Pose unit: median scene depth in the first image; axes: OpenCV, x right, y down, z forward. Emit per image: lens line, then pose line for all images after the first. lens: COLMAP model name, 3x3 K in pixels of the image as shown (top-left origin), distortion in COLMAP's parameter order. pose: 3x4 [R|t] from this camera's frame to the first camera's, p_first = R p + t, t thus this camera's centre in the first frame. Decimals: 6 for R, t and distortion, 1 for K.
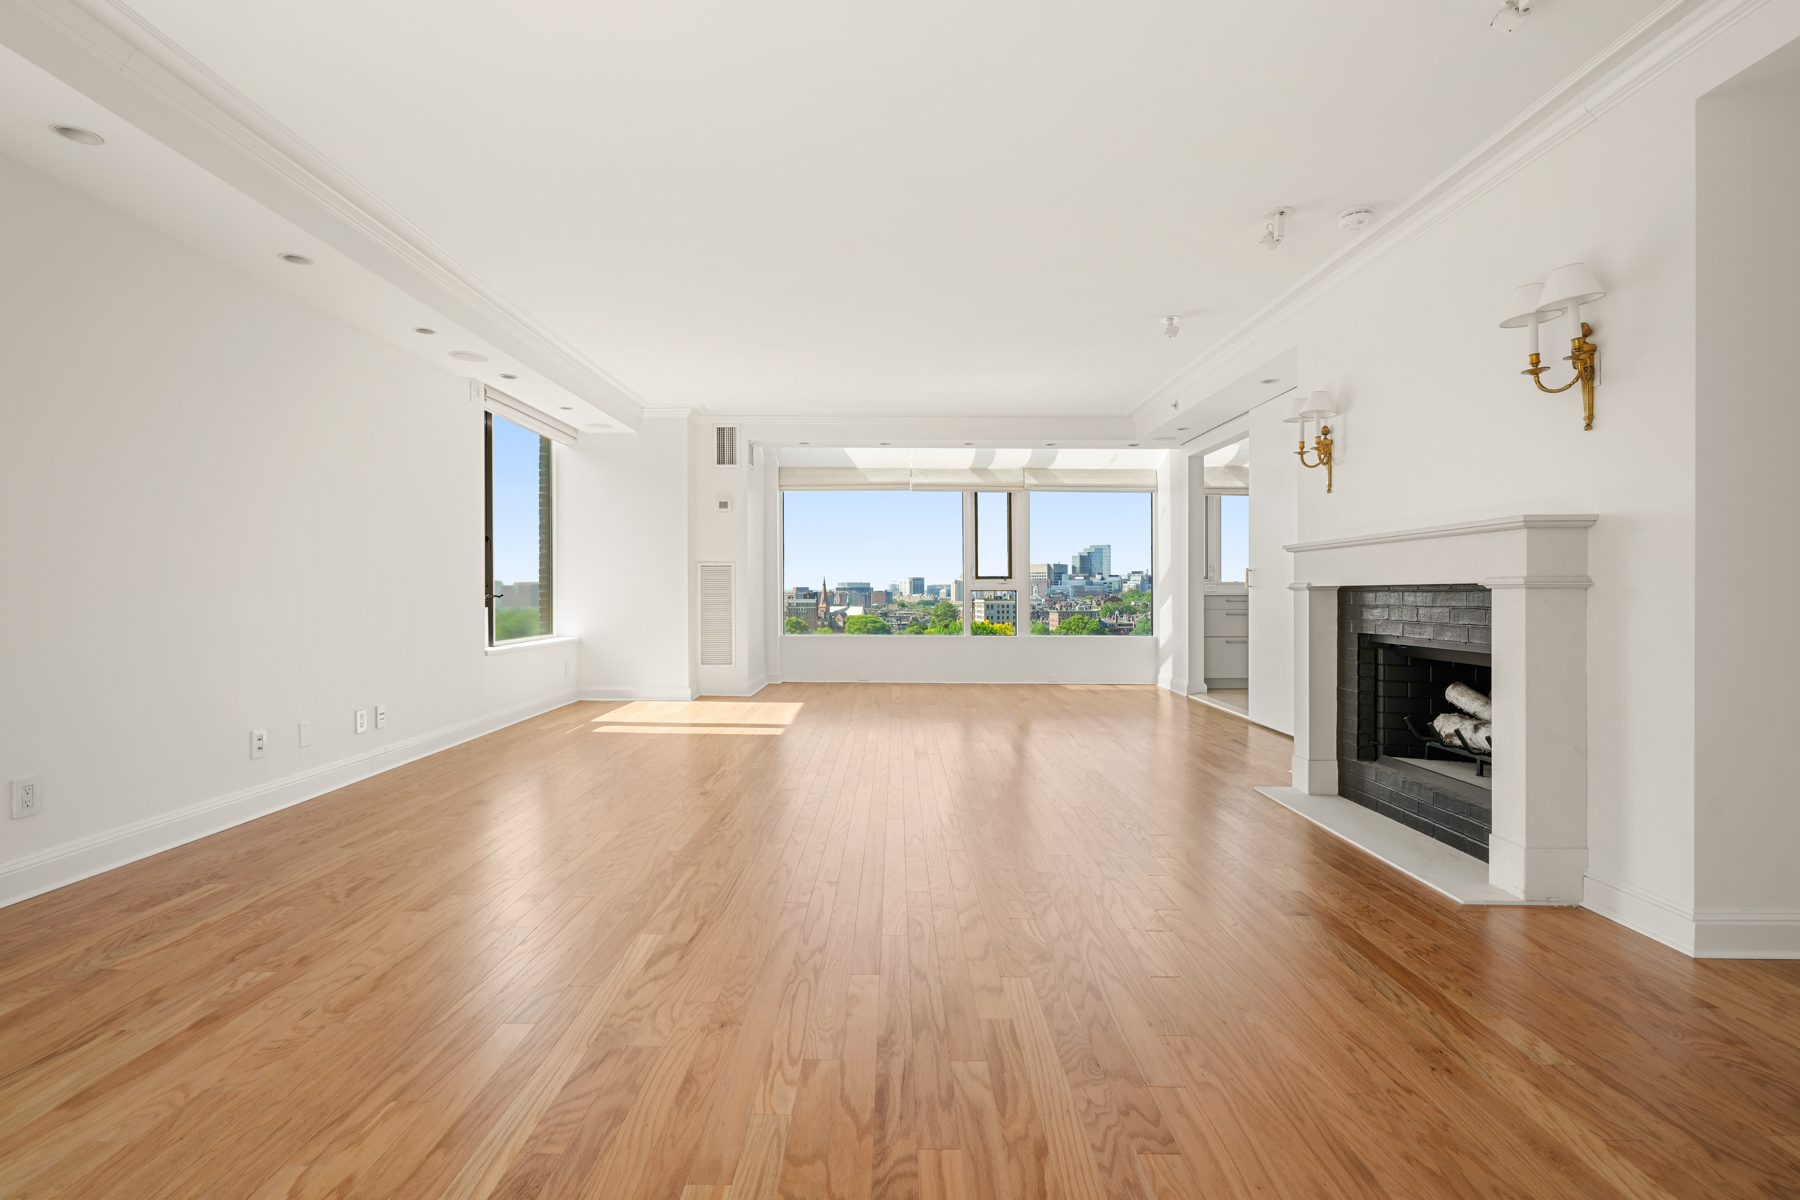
lens RADIAL K [[824.0, 0, 885.0], [0, 824.0, 594.6], [0, 0, 1]] dist [0.000399, 0.000240]
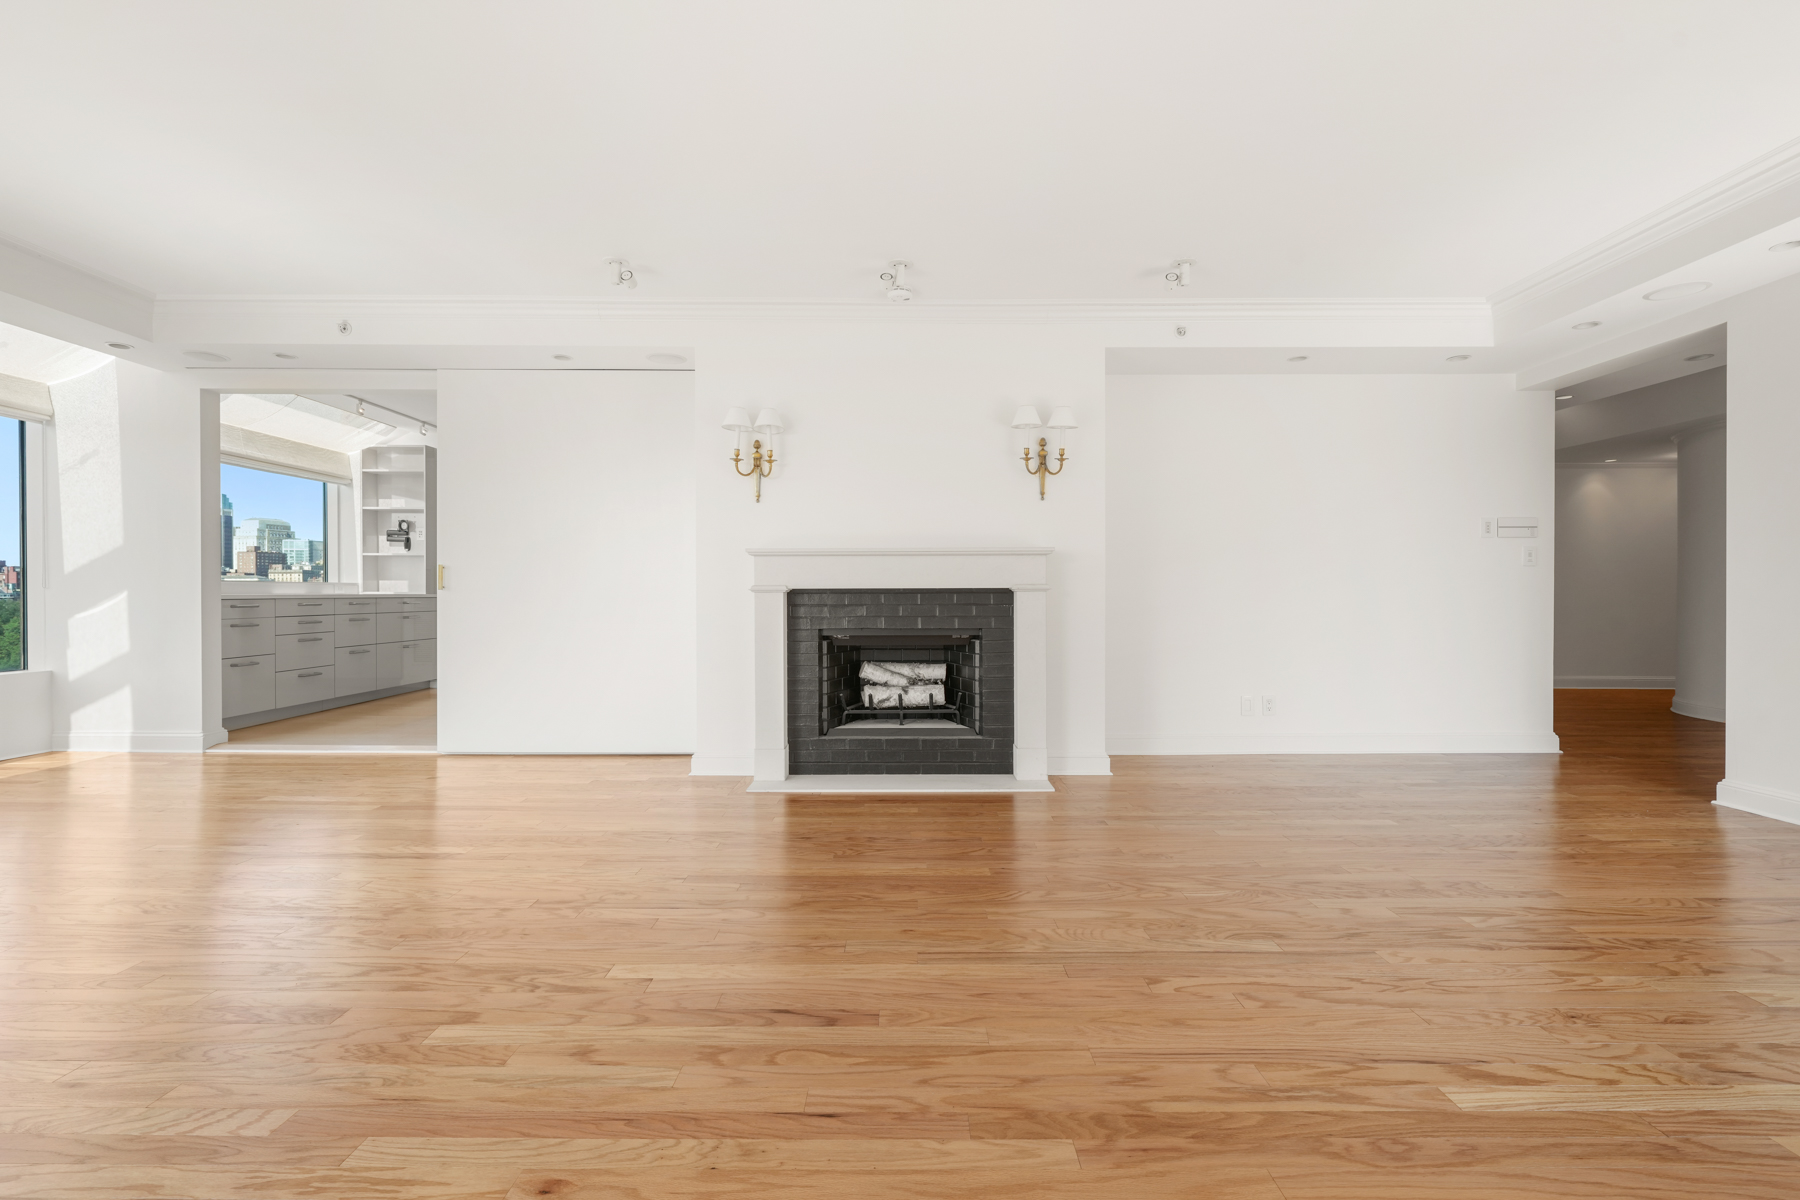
lens RADIAL K [[811.0, 0, 903.0], [0, 811.0, 596.6], [0, 0, 1]] dist [0.000120, 0.000199]
pose [[-0.011350, -0.003719, 0.999929, -0.359047], [0.003636, 0.999986, 0.003761, -0.001916], [-0.999929, 0.003679, -0.011336, 0.553573]]
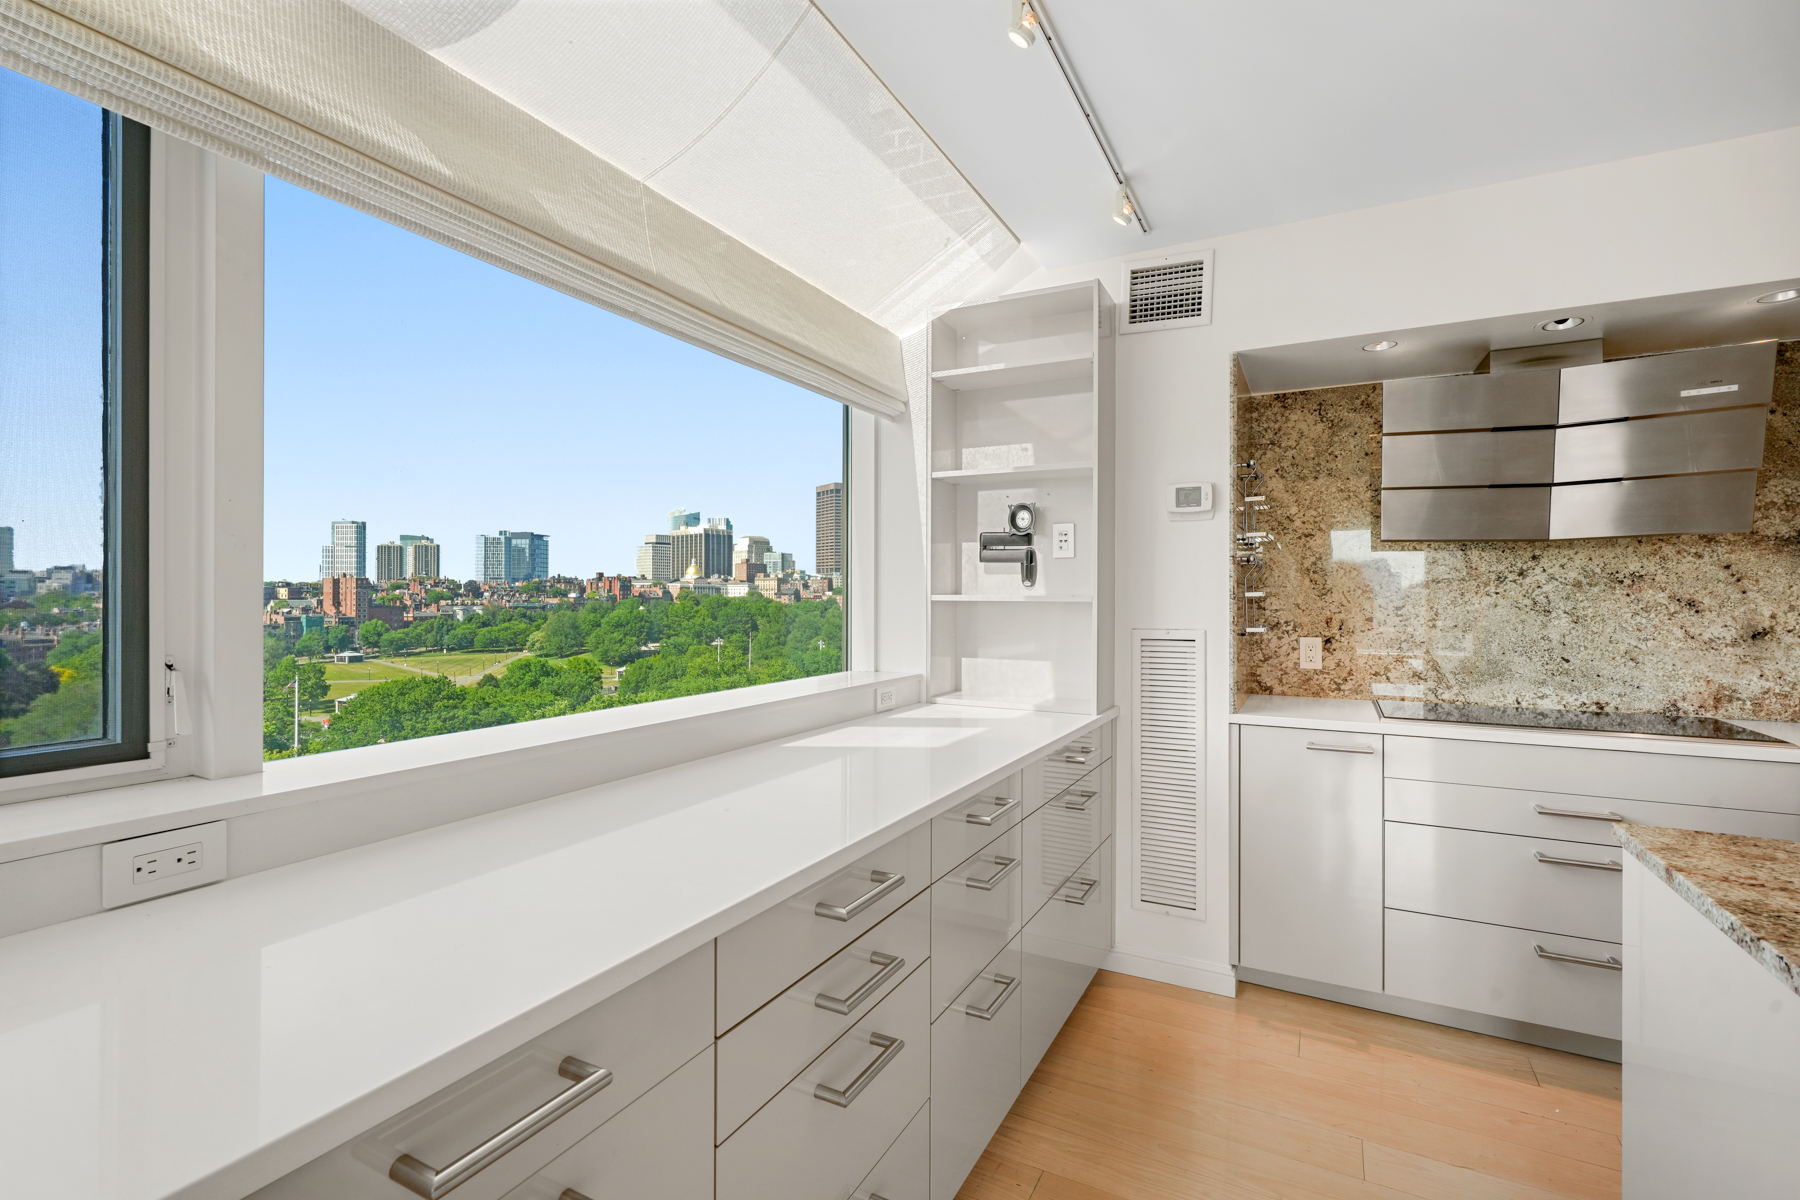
lens RADIAL K [[813.9, 0, 900.0], [0, 813.9, 592.1], [0, 0, 1]] dist [-0.000211, 0.000244]
pose [[0.458177, 0.007258, 0.888831, 0.461833], [-0.000848, 0.999970, -0.007728, -0.064428], [-0.888861, 0.002787, 0.458169, 1.163730]]
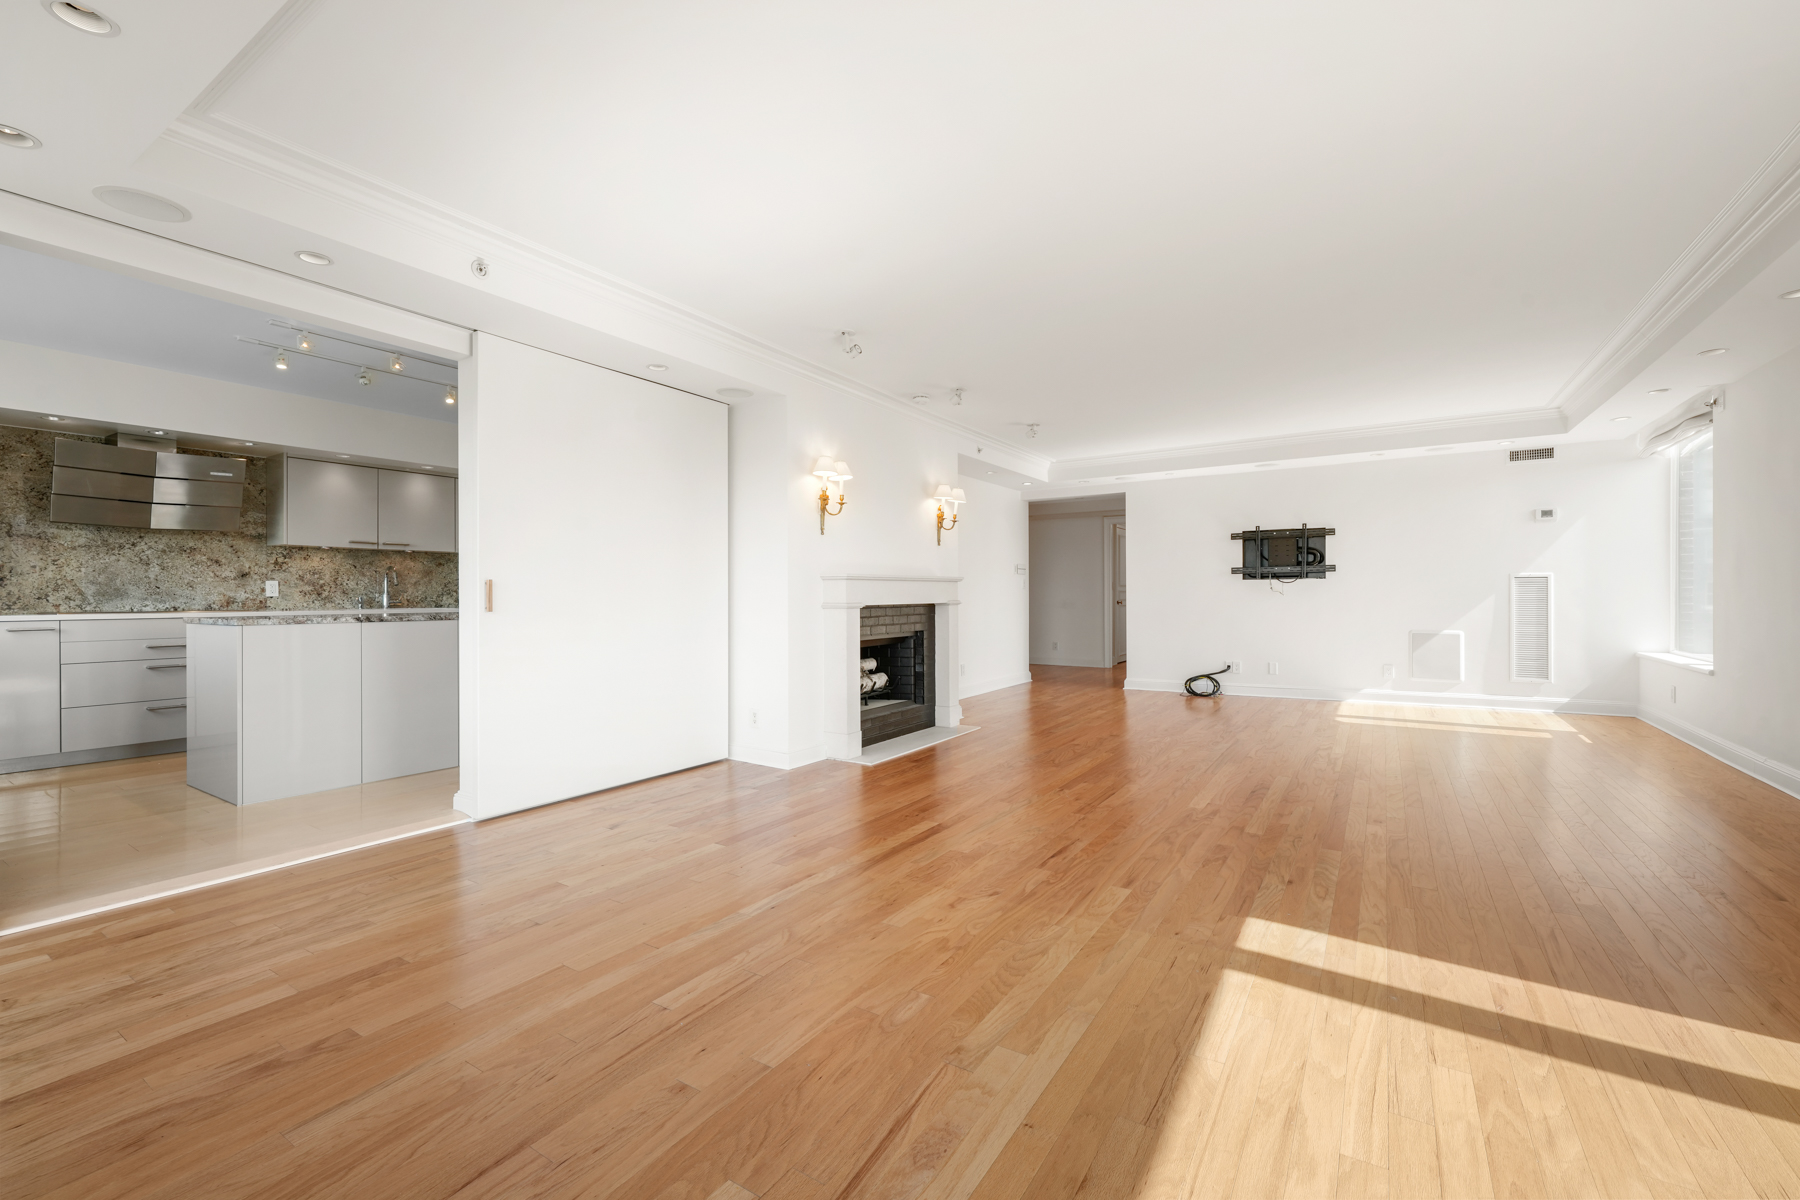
lens RADIAL K [[746.4, 0, 899.2], [0, 746.4, 598.1], [0, 0, 1]] dist [-0.000027, -0.000242]
pose [[-0.847725, 0.001563, 0.530433, -0.136343], [0.005606, 0.999966, 0.006013, -0.019437], [-0.530406, 0.008071, -0.847705, 1.315443]]
